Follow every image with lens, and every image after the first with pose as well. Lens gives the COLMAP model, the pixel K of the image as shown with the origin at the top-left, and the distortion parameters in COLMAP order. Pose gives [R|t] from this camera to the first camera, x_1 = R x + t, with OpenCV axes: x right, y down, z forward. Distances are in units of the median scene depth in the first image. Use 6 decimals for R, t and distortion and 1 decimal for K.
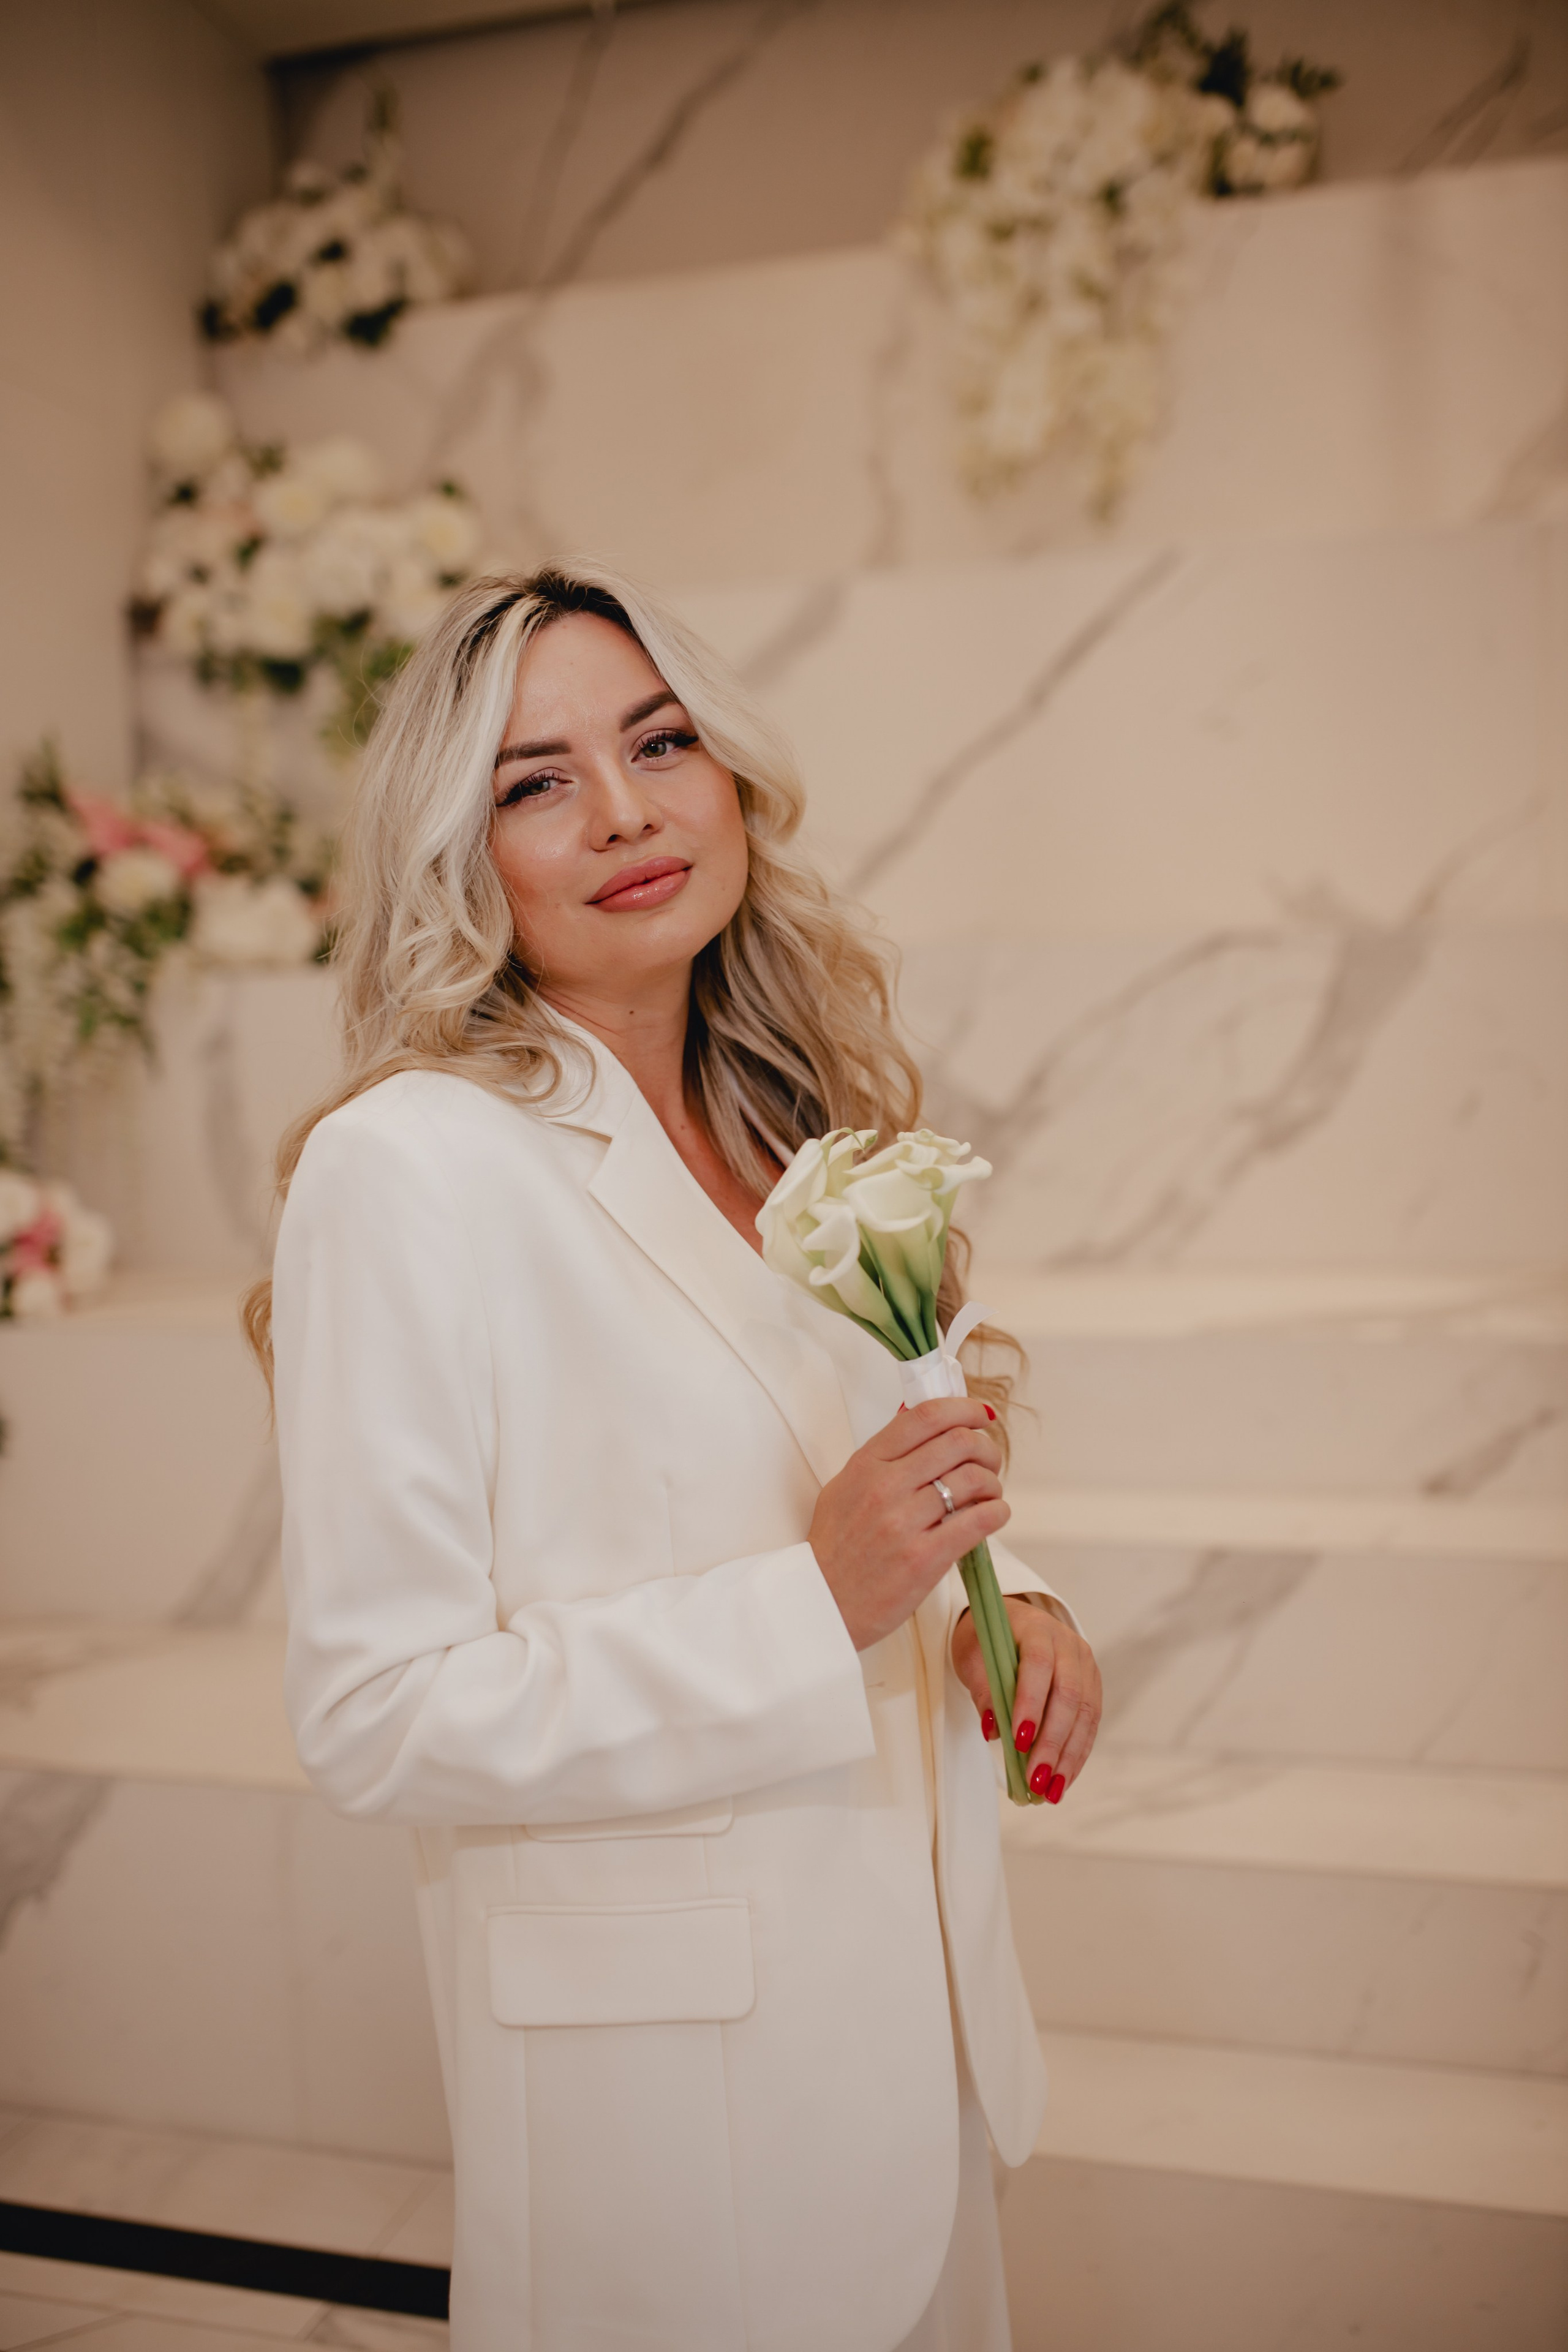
lens RADIAL K [[2233.5, 0, 784.0], [0, 2233.5, 1176.0], [0, 0, 1]] dist [-0.050252, 0.085114]
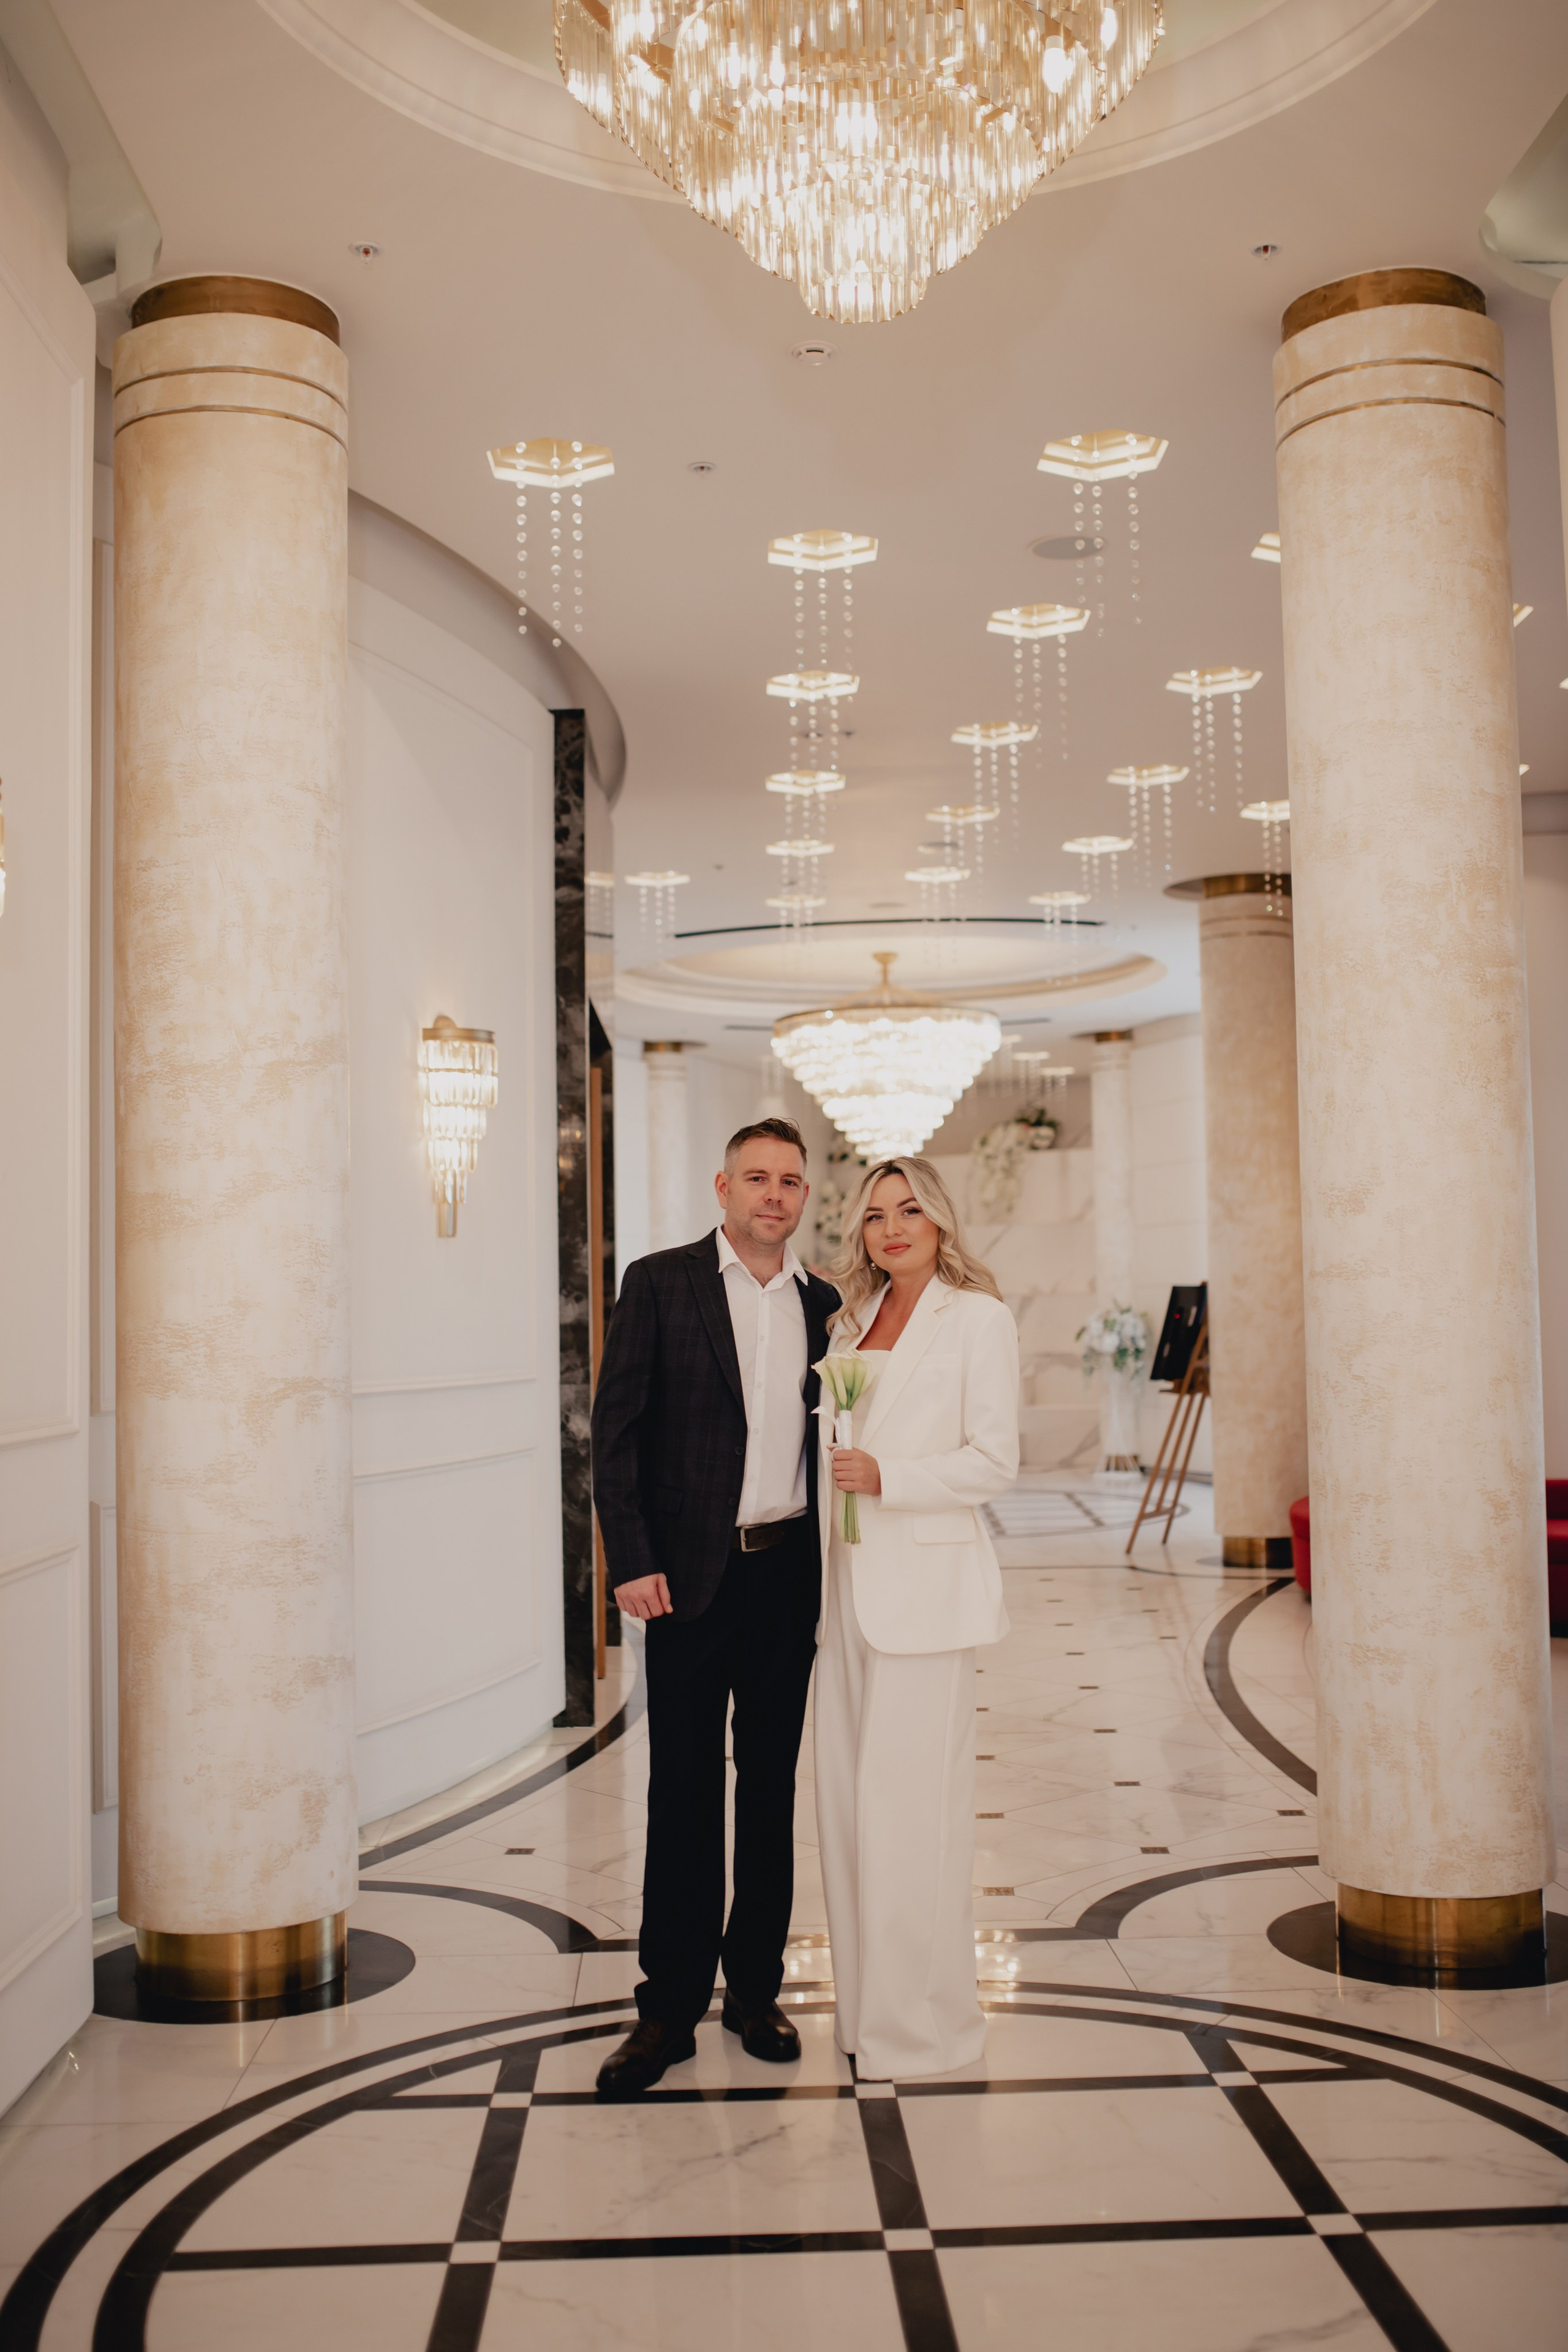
lens RADIAL K [[2233.5, 0, 784.0], [0, 2233.5, 1176.0], [0, 0, 1]] dist [-0.050252, 0.085114]
pose [[0.995411, 0.047289, -0.083188, 0.059869], [-0.052087, 0.997043, -0.056495, -0.066681], [0.080270, 0.060568, 0.994931, -4.097871]]
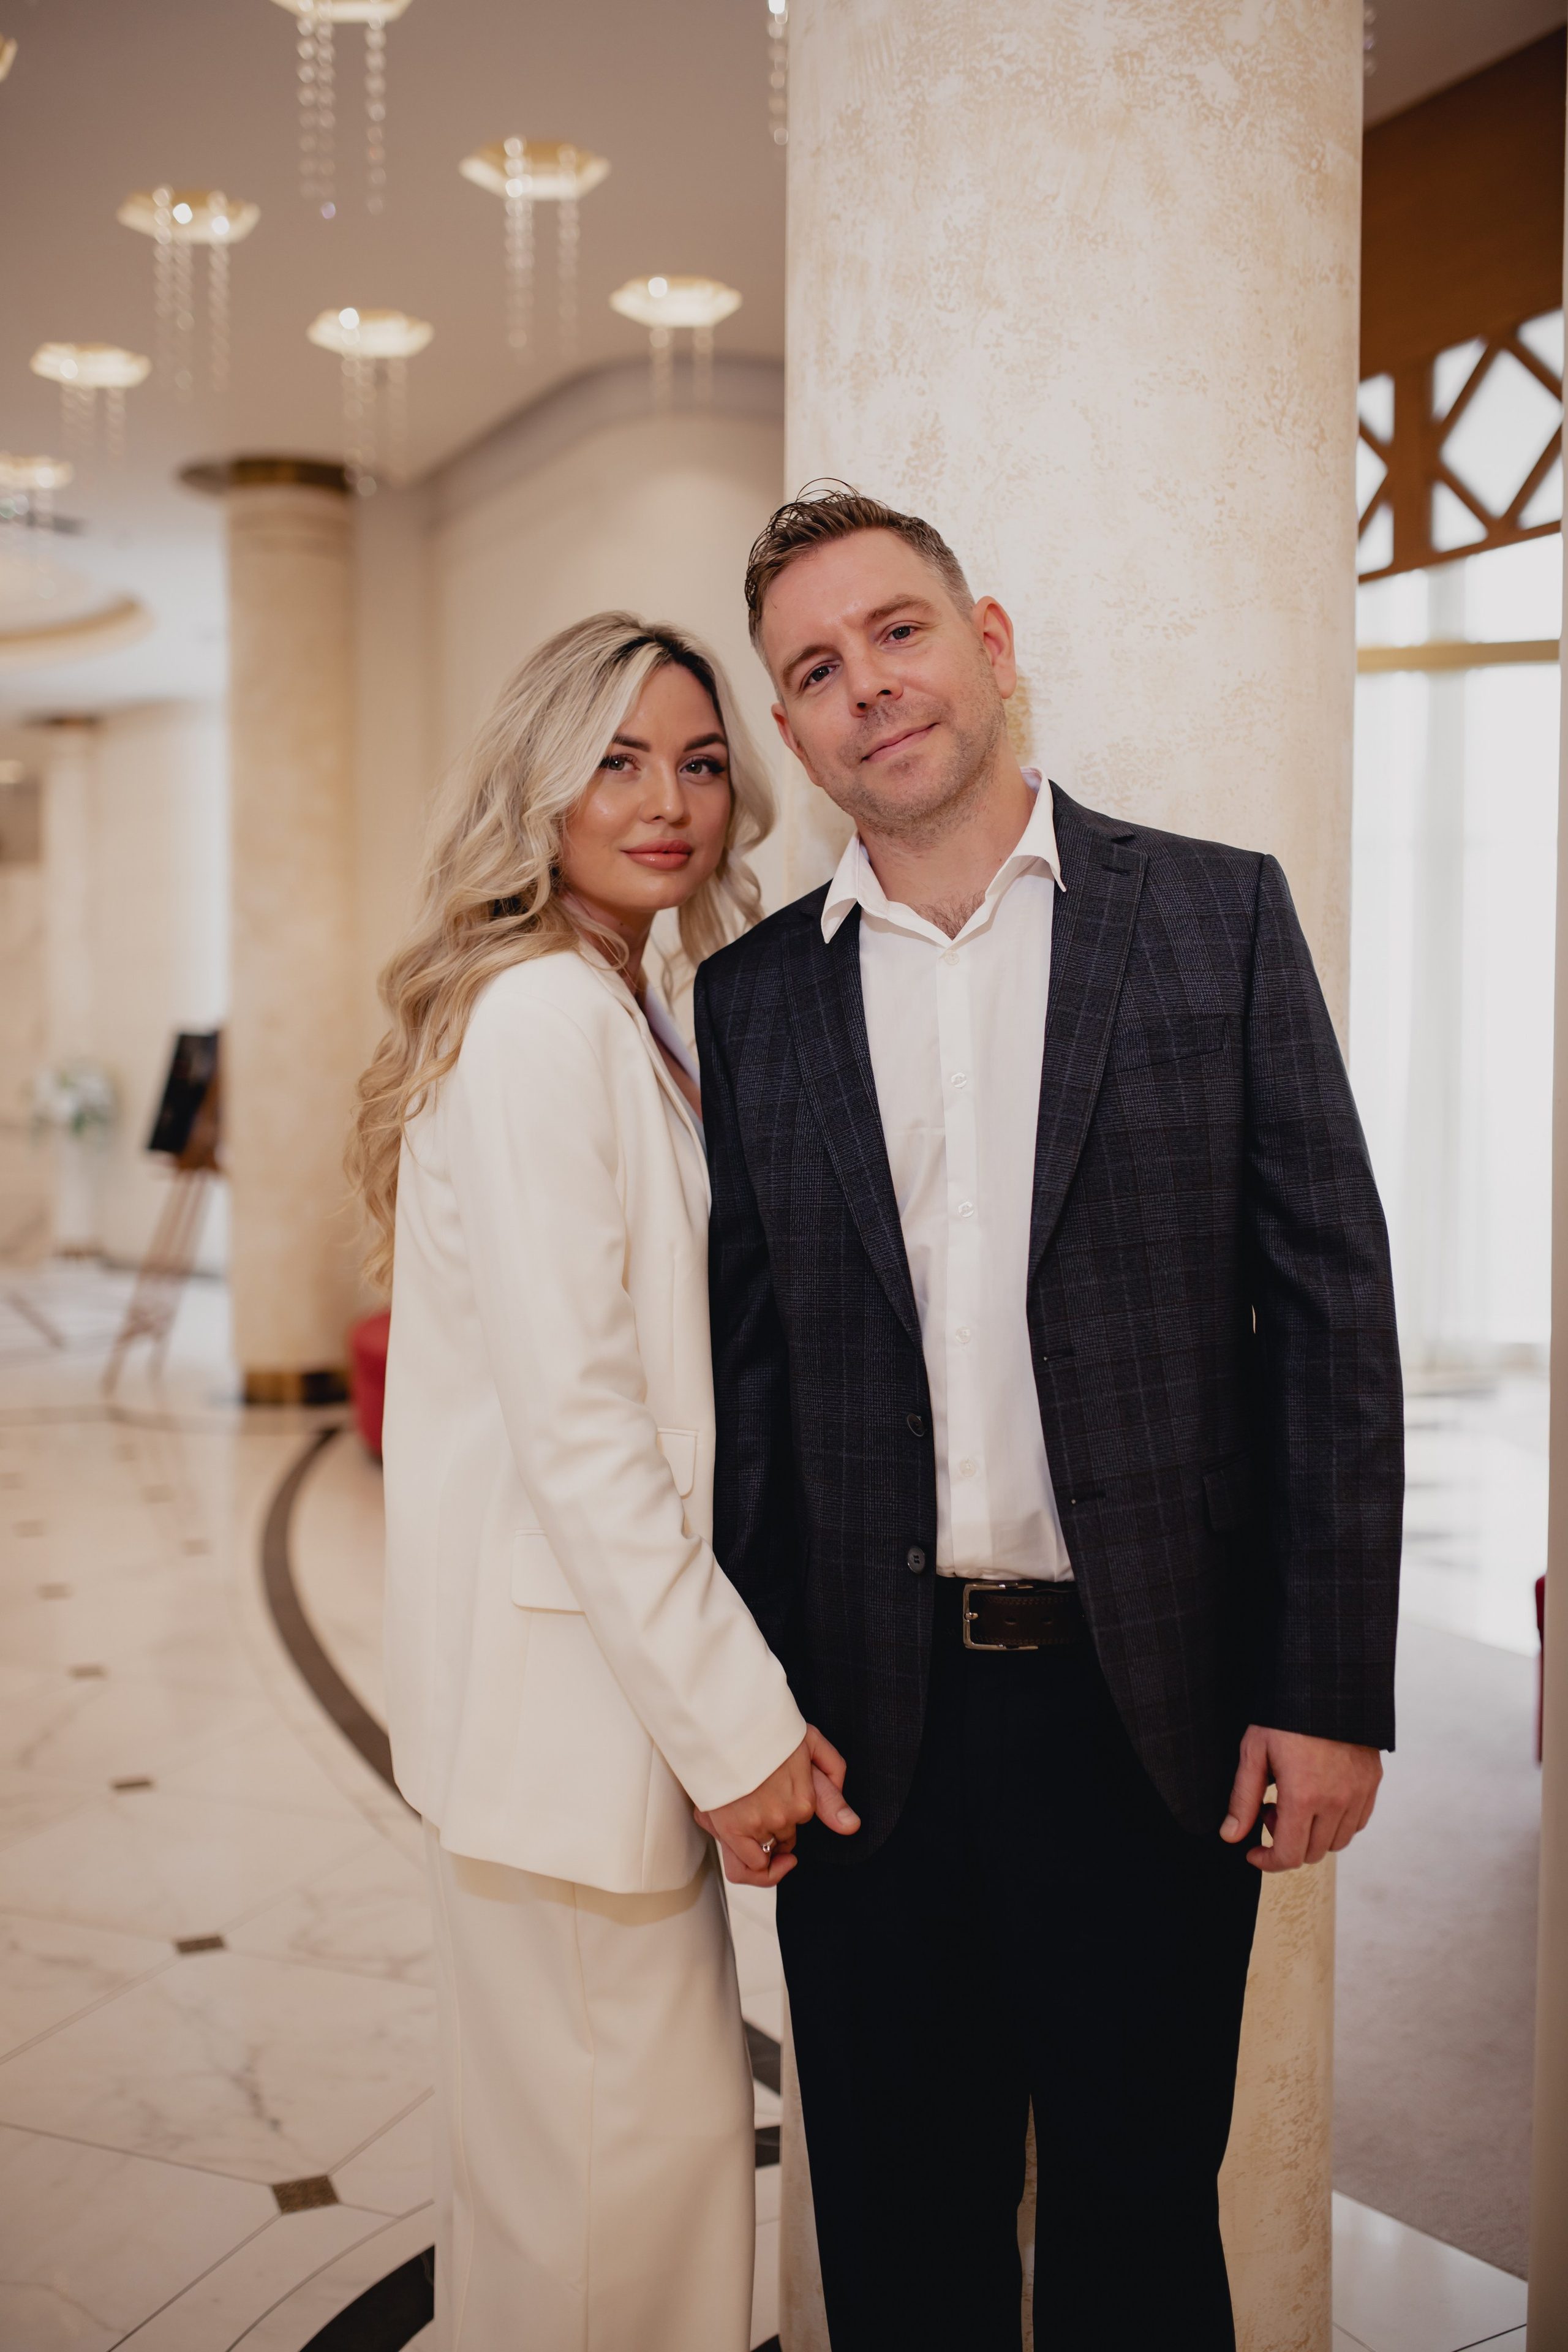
lens RADIAL K [[2233.5, 0, 784.0], [0, 2233.5, 1176.0], [0, 0, 1]] dist [-0.050252, 0.085114]
pose [[0.923472, 0.054154, 0.379826, 0.066667], [-0.066842, 0.997557, 0.020285, -0.045437], [-0.377800, -0.044121, 0.924836, -2.818587]]
